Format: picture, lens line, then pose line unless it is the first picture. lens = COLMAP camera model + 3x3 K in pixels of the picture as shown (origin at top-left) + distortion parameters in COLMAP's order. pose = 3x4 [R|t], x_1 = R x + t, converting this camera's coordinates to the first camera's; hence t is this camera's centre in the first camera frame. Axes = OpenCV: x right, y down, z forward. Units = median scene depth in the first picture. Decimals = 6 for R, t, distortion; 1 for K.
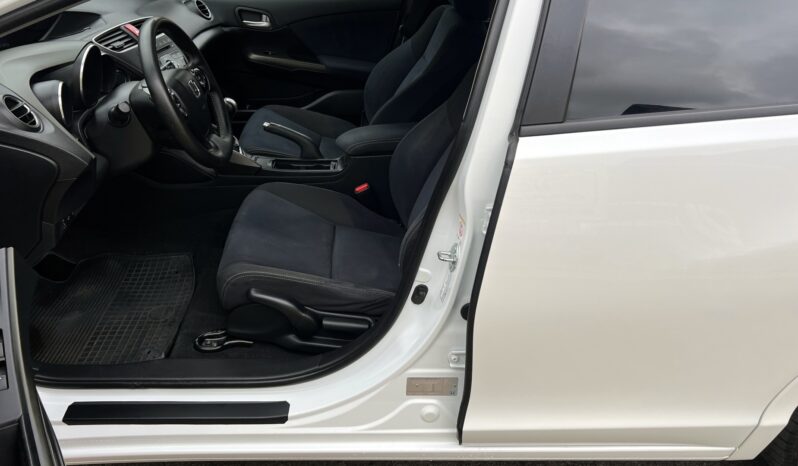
lens RADIAL K [[625.8, 0, 395.5], [0, 625.8, 228.3], [0, 0, 1]] dist [0.066800, -0.091868]
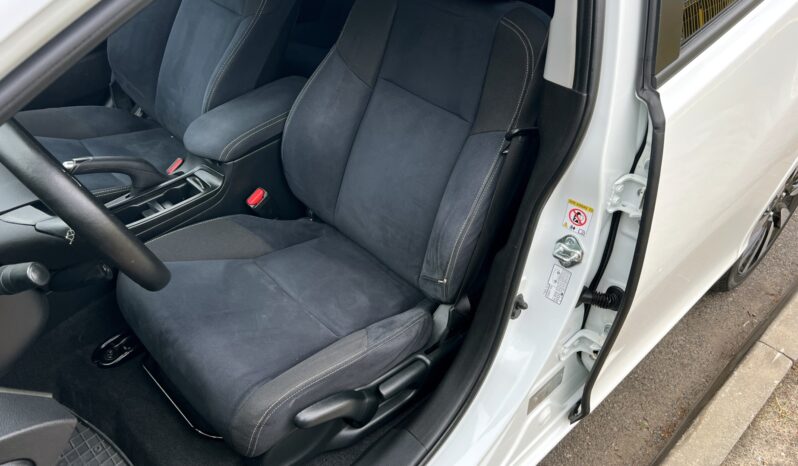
lens RADIAL K [[625.8, 0, 395.5], [0, 625.8, 228.3], [0, 0, 1]] dist [0.066800, -0.091868]
pose [[0.742096, -0.431726, 0.512744, -0.369462], [0.318914, 0.900236, 0.296426, -0.224778], [-0.589566, -0.056455, 0.805745, 0.359337]]
